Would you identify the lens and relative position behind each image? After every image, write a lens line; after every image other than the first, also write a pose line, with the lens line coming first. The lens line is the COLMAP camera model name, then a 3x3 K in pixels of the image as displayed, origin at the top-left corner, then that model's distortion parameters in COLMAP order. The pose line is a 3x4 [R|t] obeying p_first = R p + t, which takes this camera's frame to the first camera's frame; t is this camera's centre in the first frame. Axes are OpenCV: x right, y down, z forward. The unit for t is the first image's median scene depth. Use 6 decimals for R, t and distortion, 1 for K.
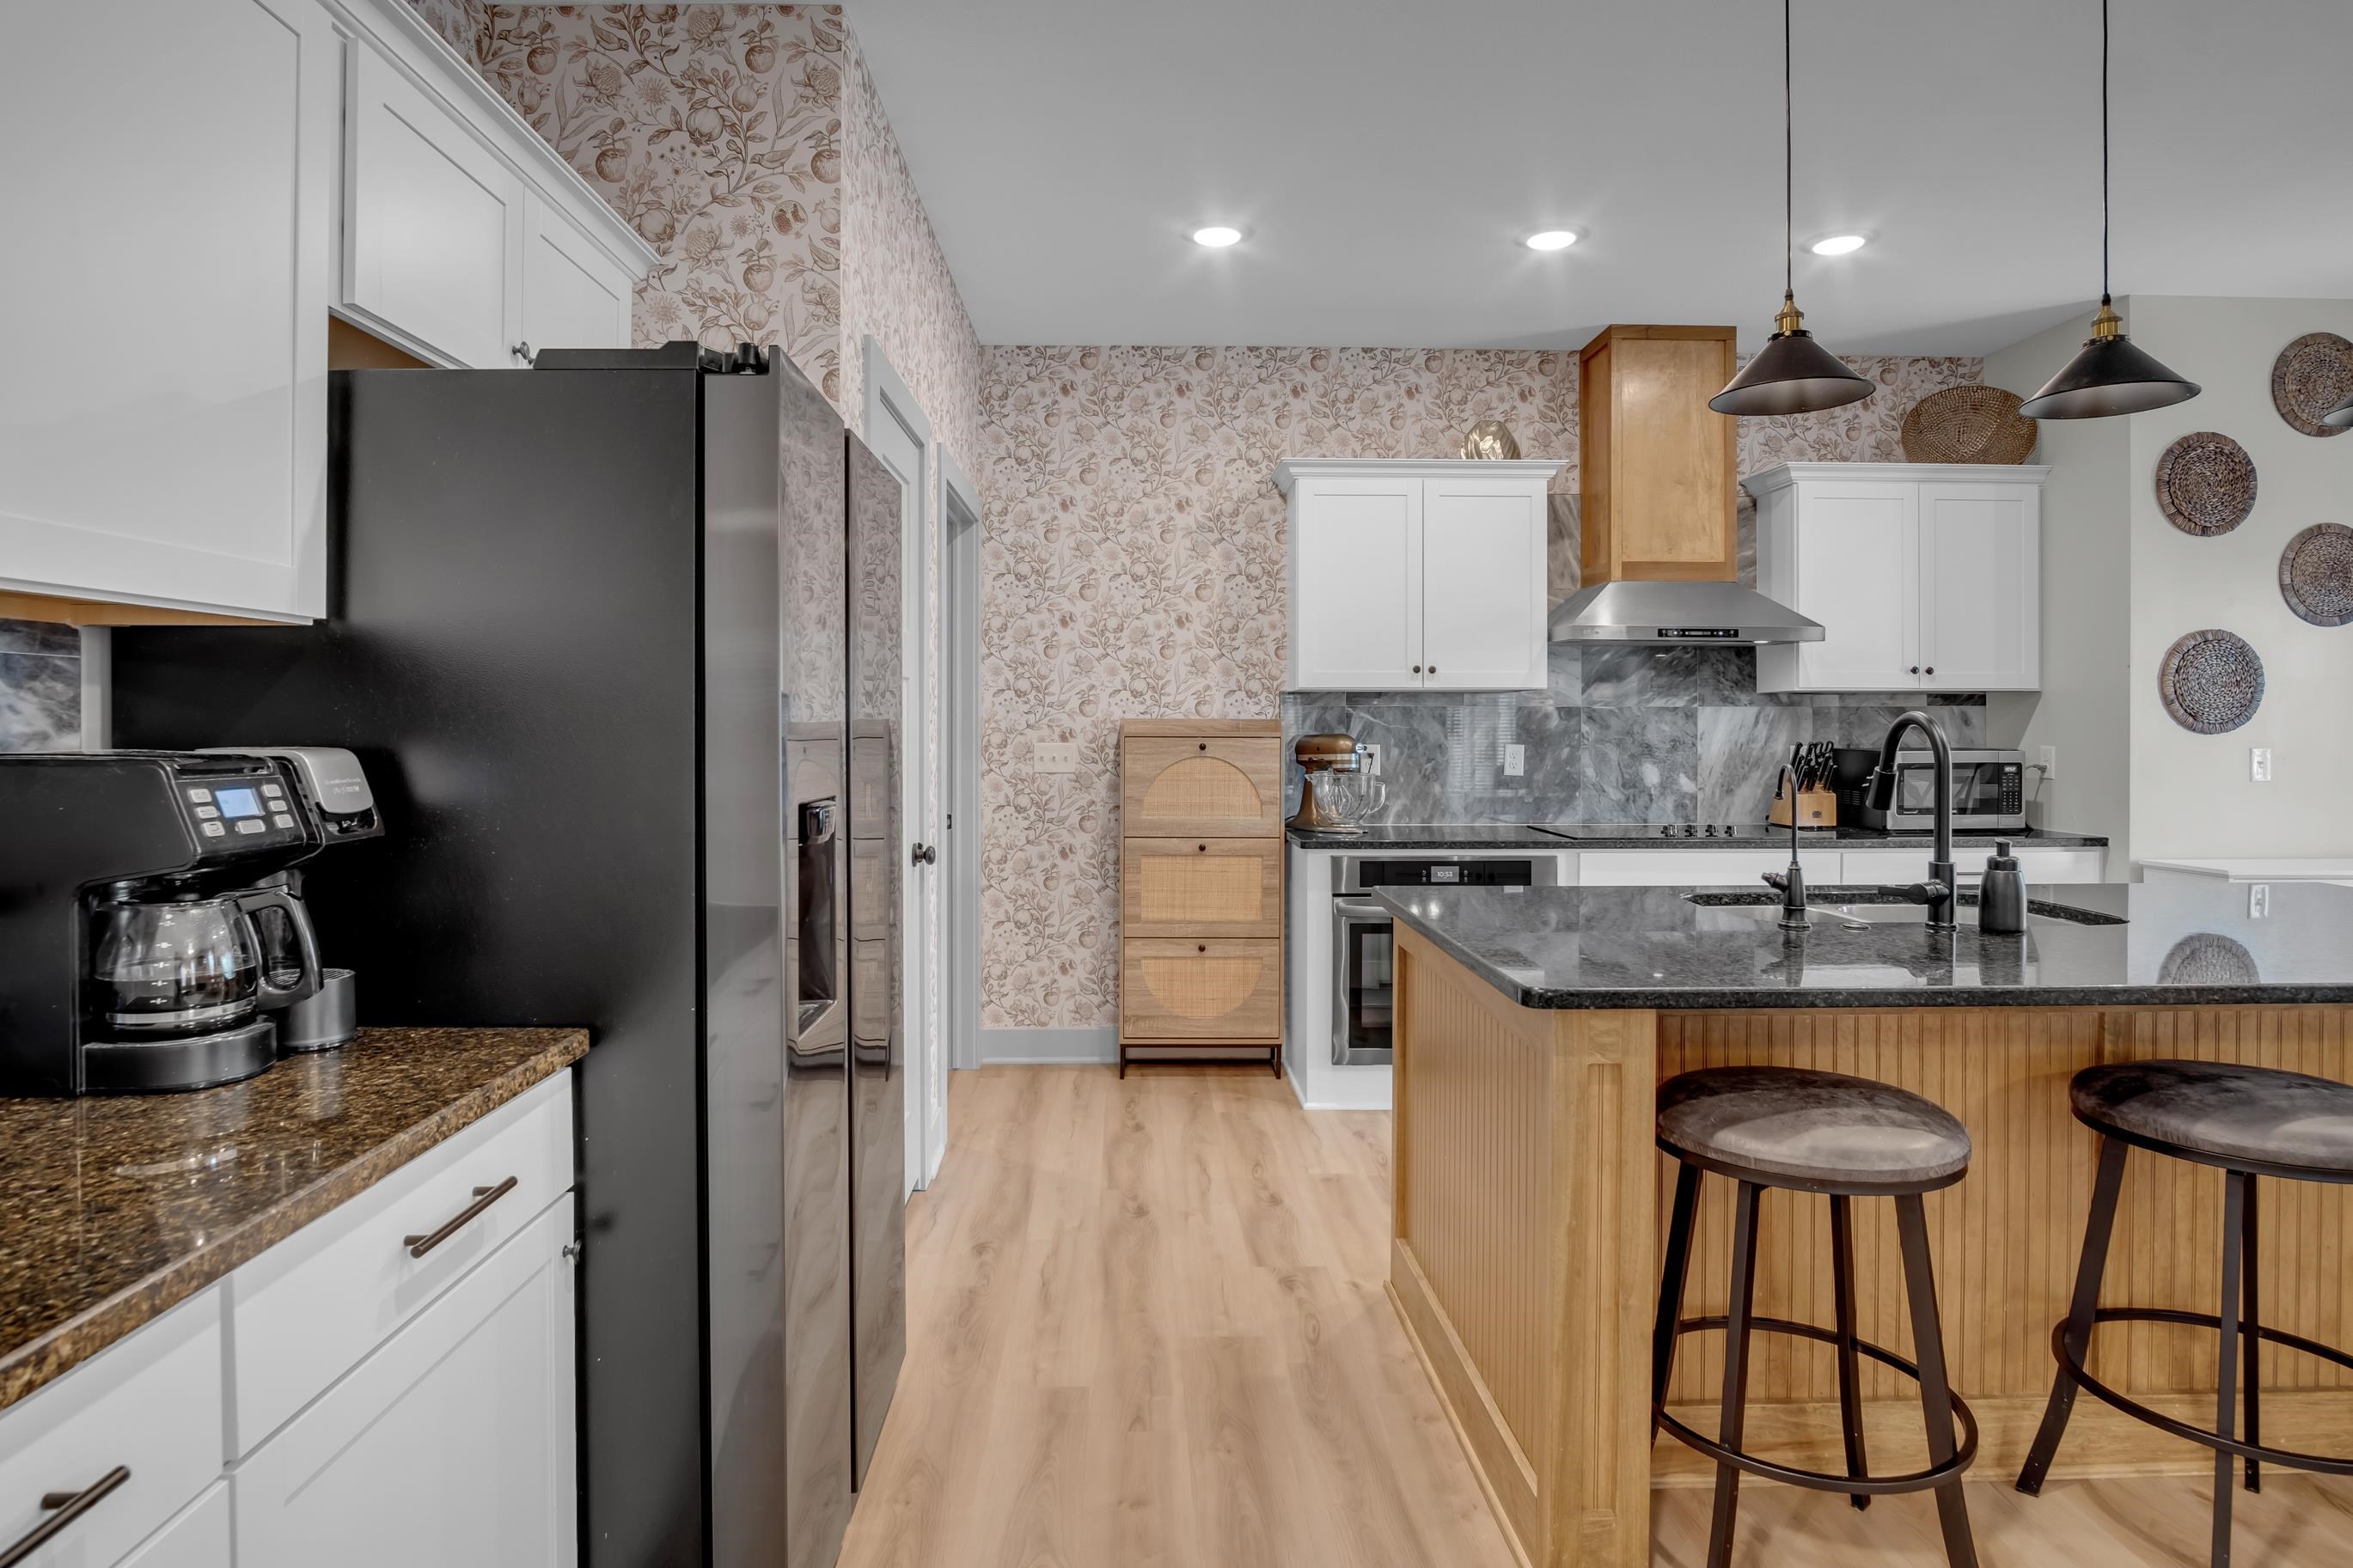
lens RADIAL K [[1266.5, 0, 1150.8], [0, 1266.5, 740.2], [0, 0, 1]] dist [-0.033265, 0.007069]
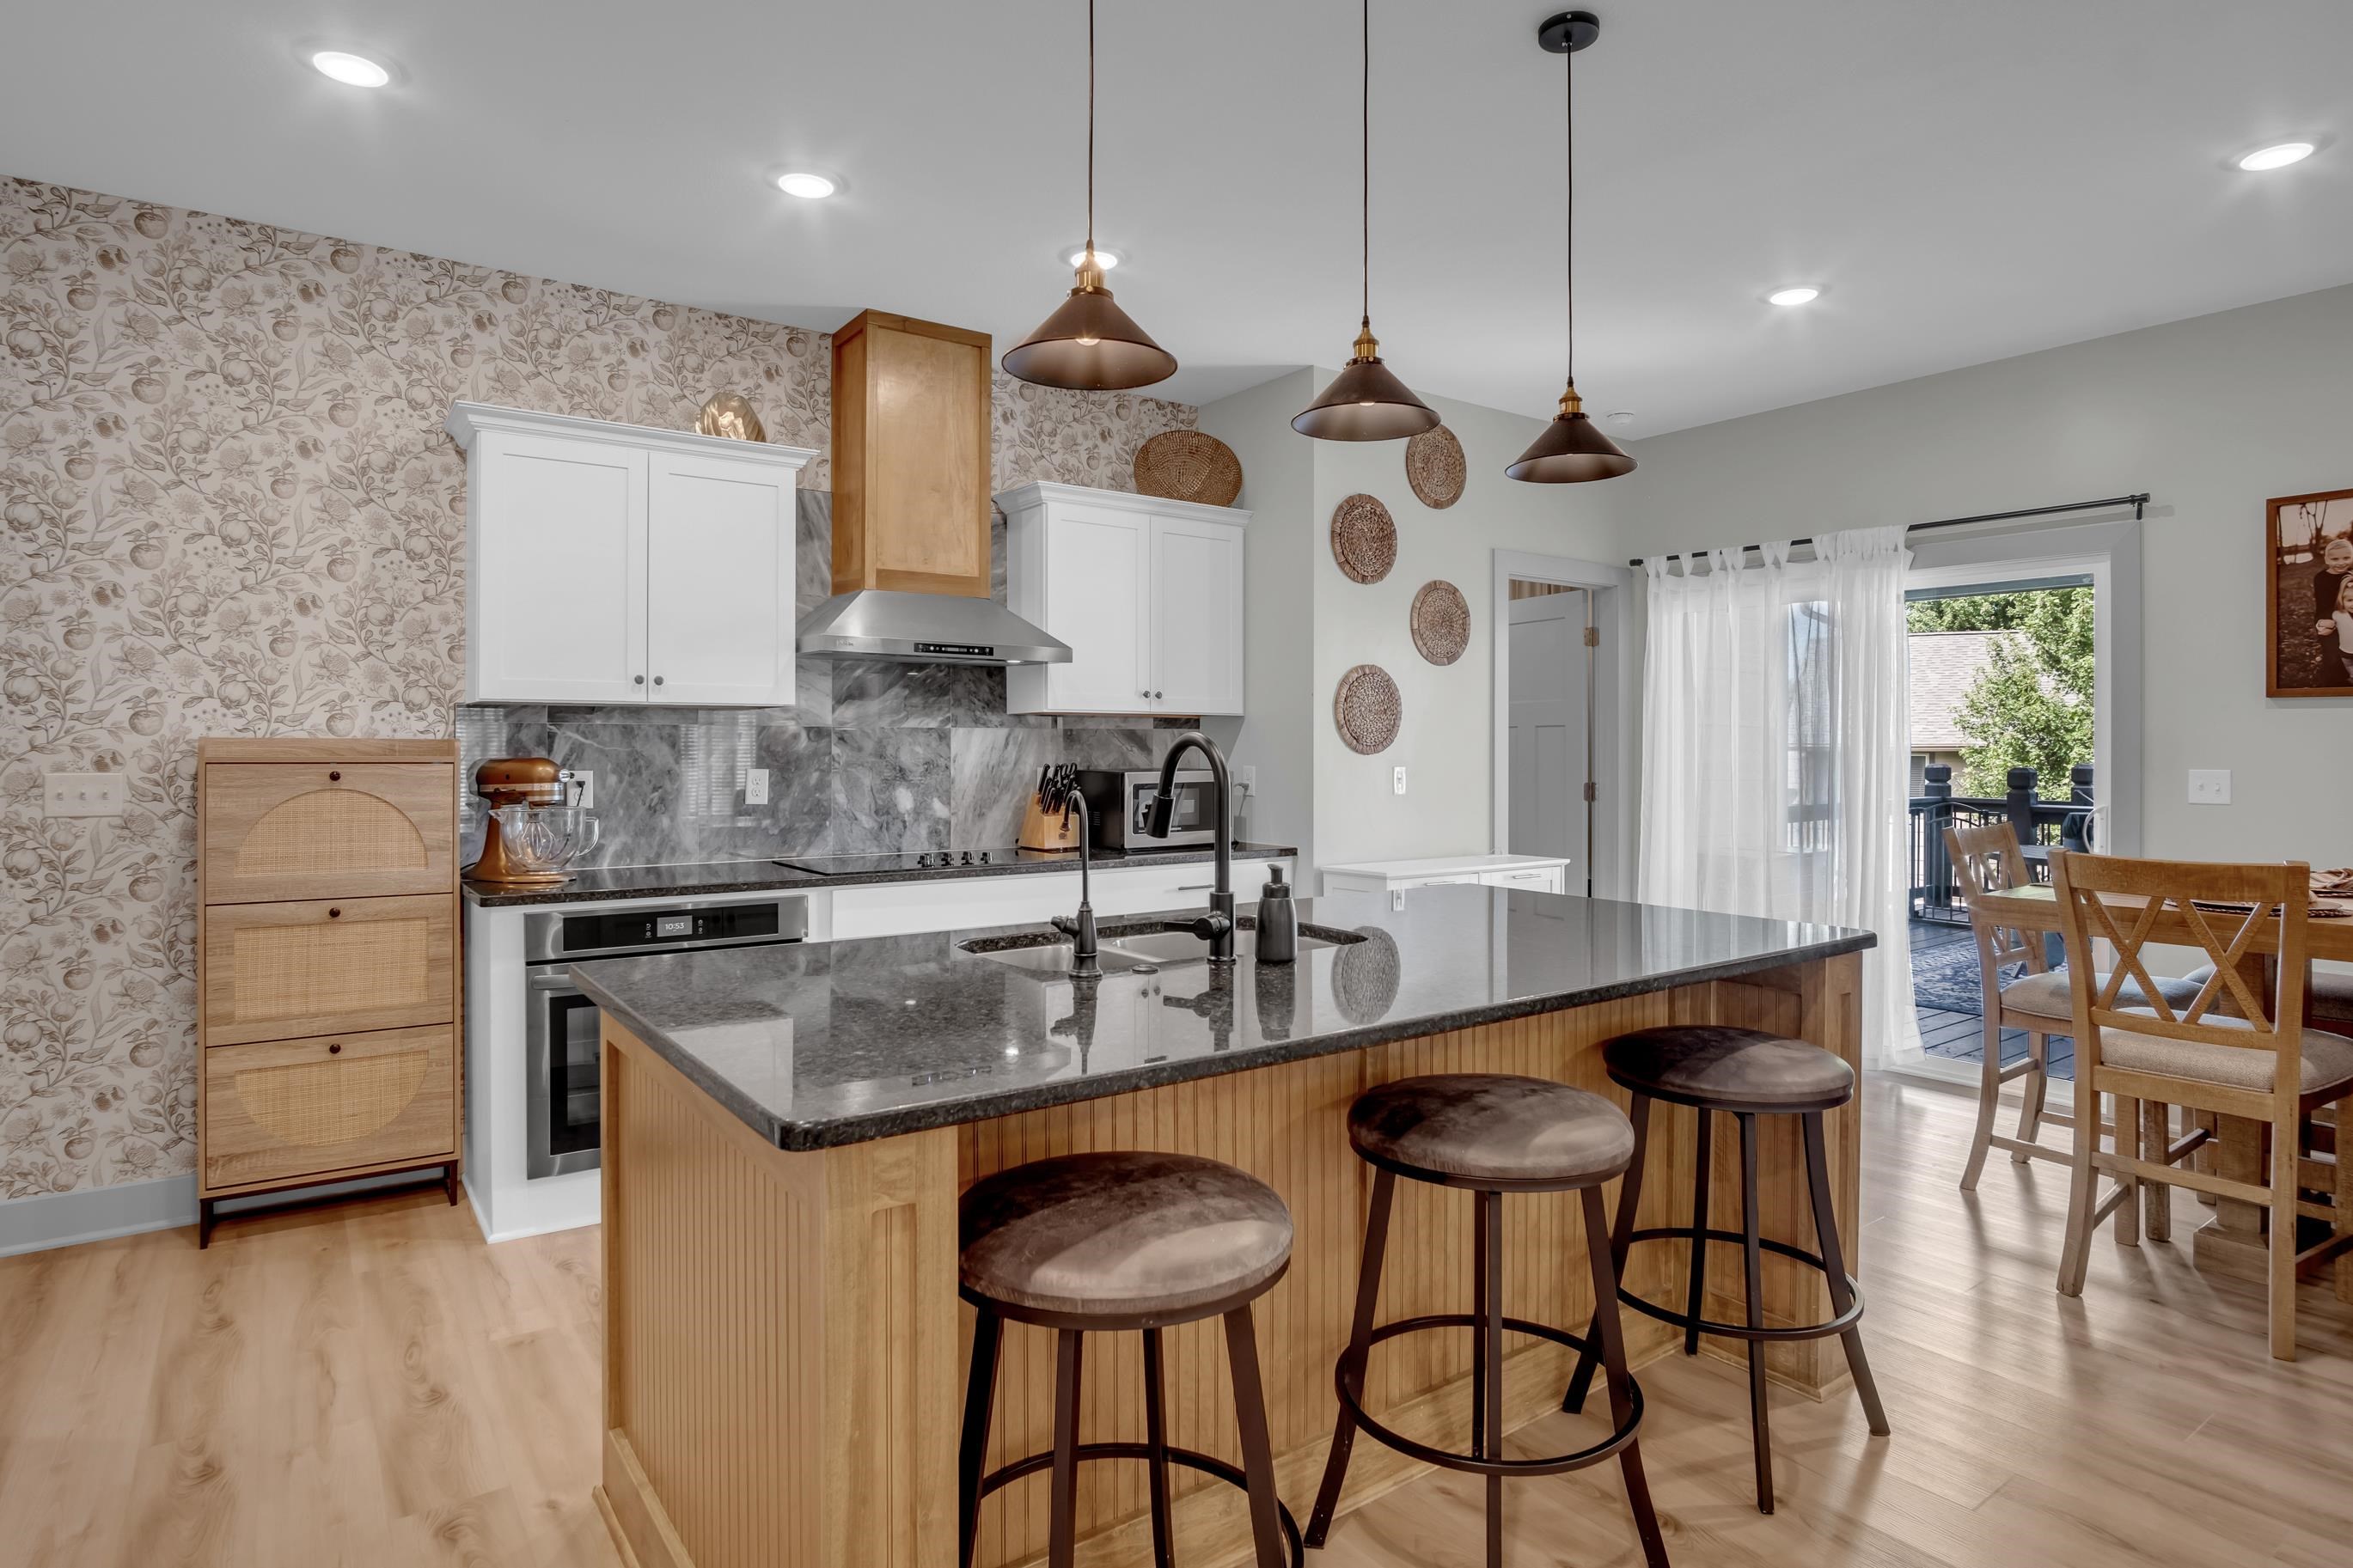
lens RADIAL K [[1266.5, 0, 1180.4], [0, 1266.5, 753.8], [0, 0, 1]] dist [-0.033265, 0.007069]
pose [[0.821899, -0.001294, 0.569632, 0.029549], [0.005204, 0.999973, -0.005237, -0.000995], [-0.569610, 0.007269, 0.821883, 0.110265]]
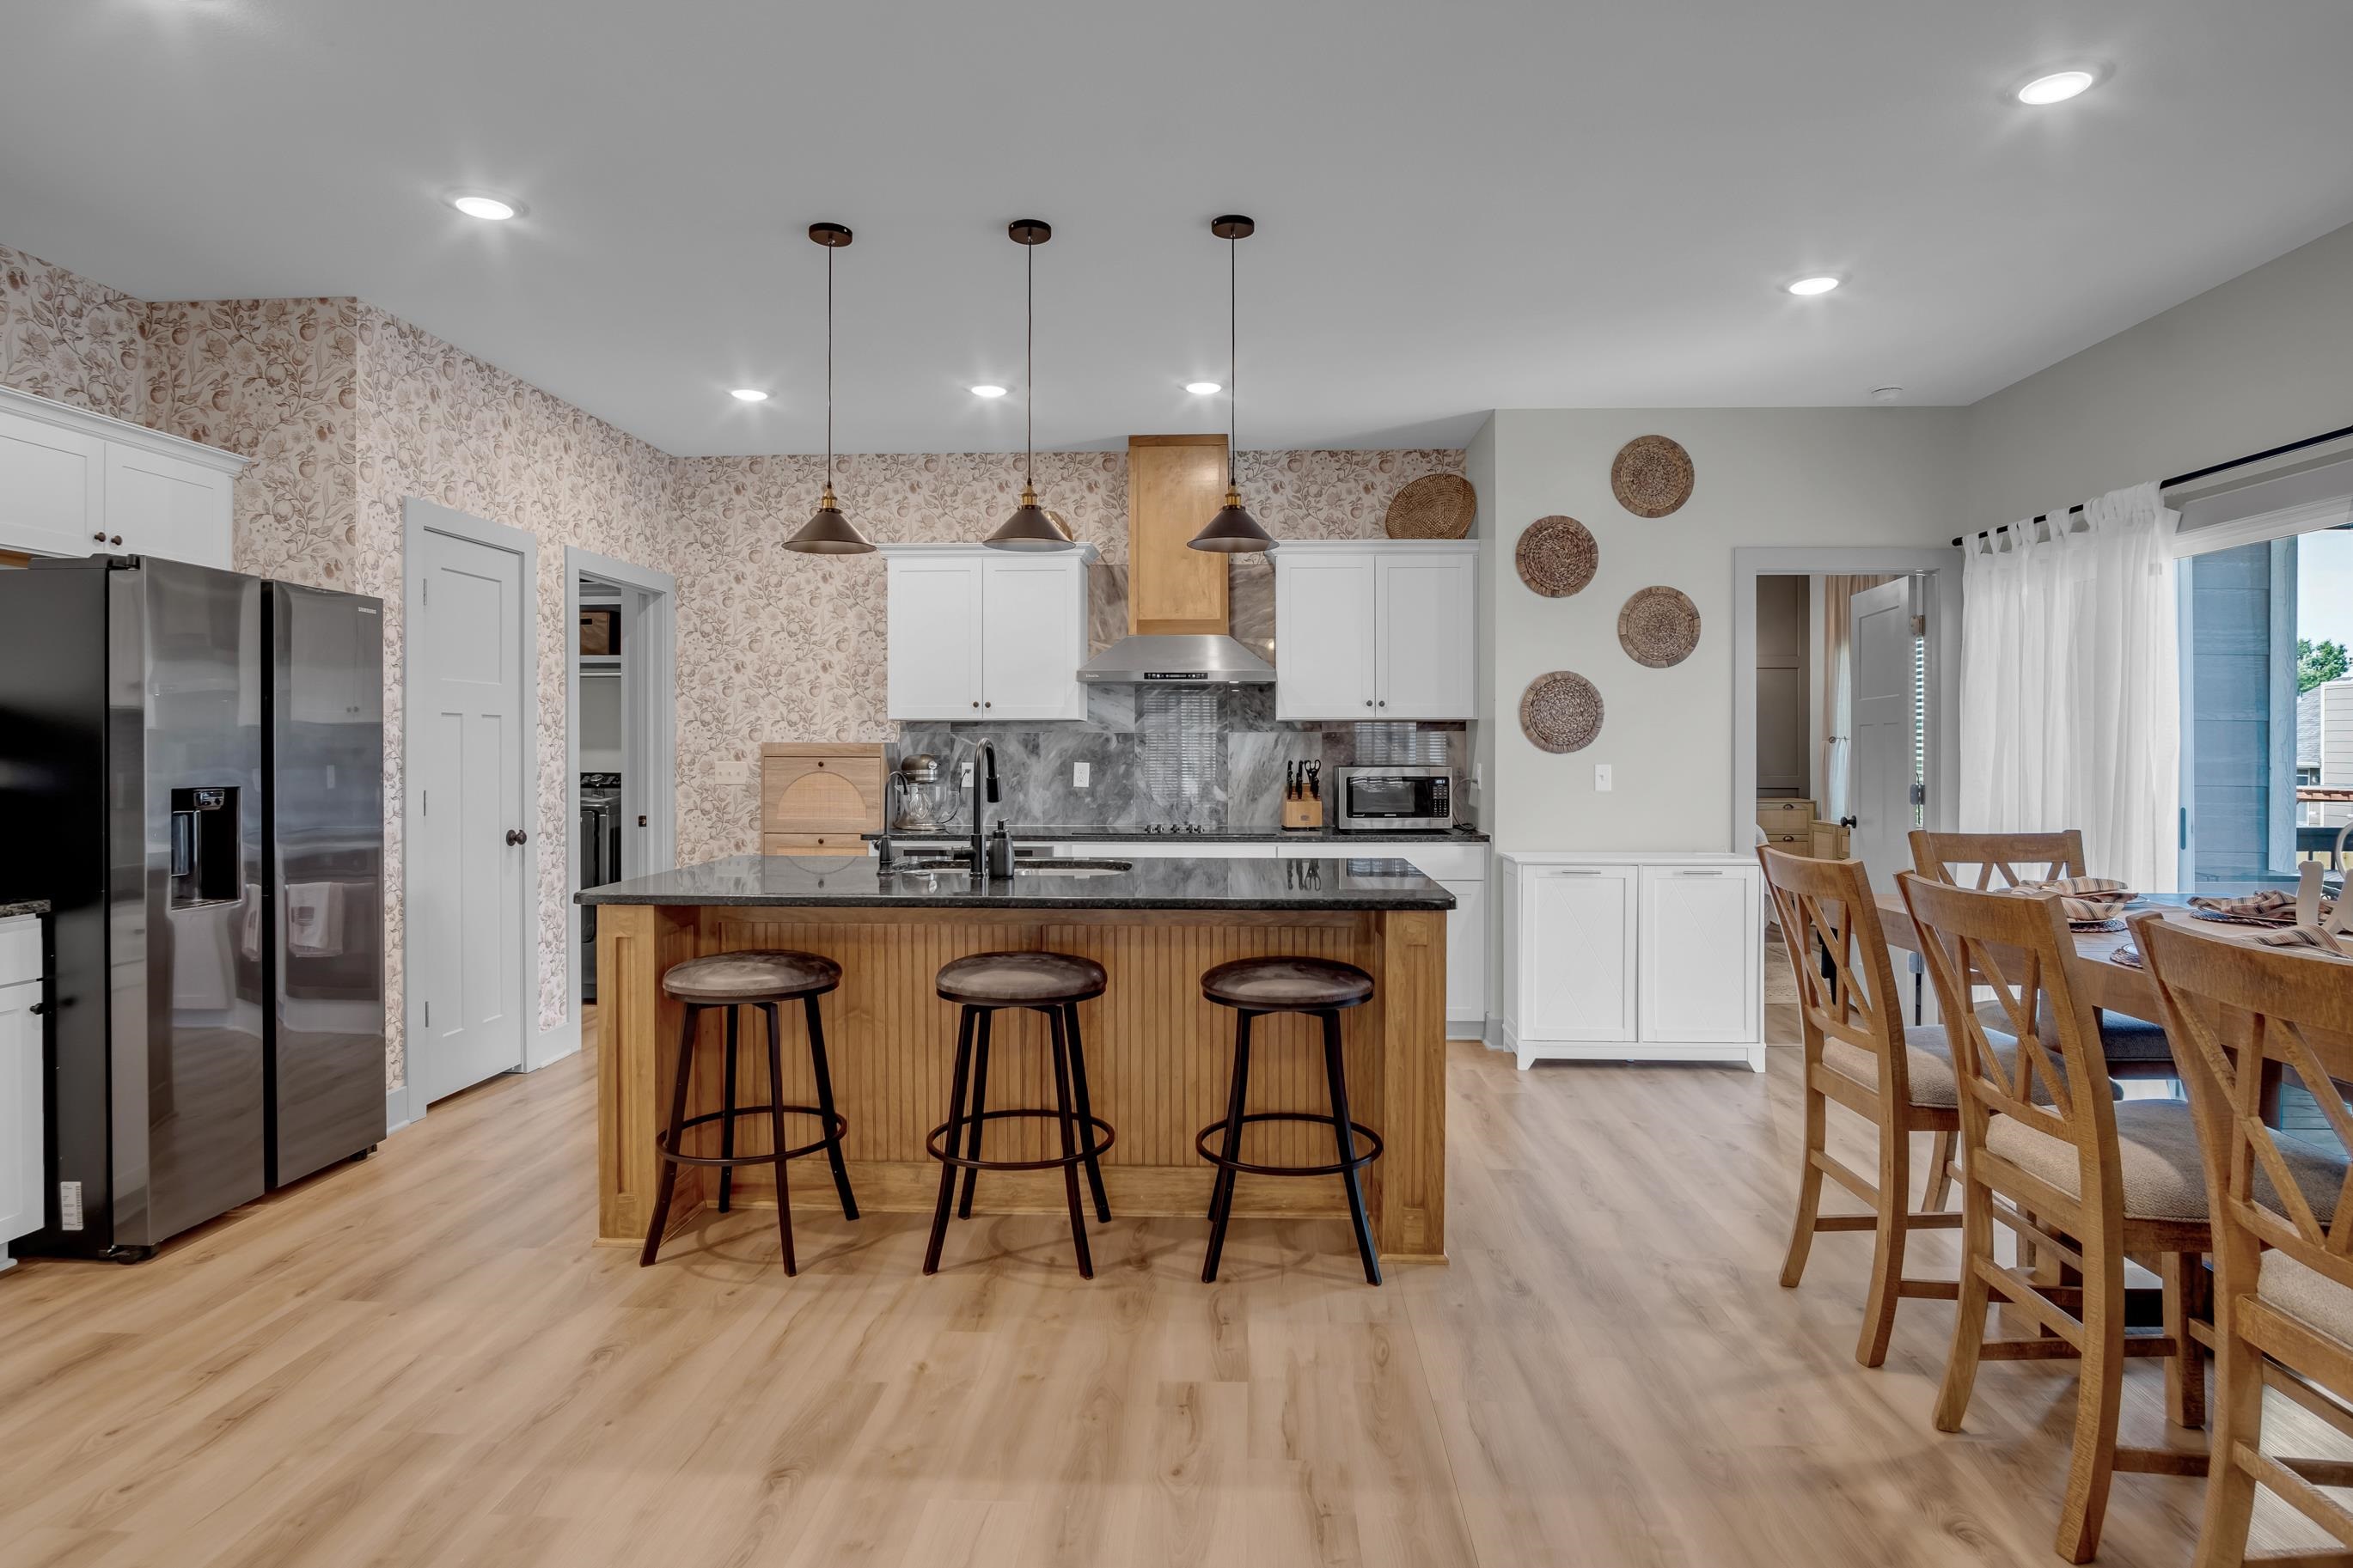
lens RADIAL K [[1266.5, 0, 1184.8], [0, 1266.5, 766.9], [0, 0, 1]] dist [-0.033265, 0.007069]
pose [[0.997912, 0.000985, -0.064585, 0.476660], [-0.000718, 0.999991, 0.004157, 0.002545], [0.064589, -0.004102, 0.997904, -0.271530]]
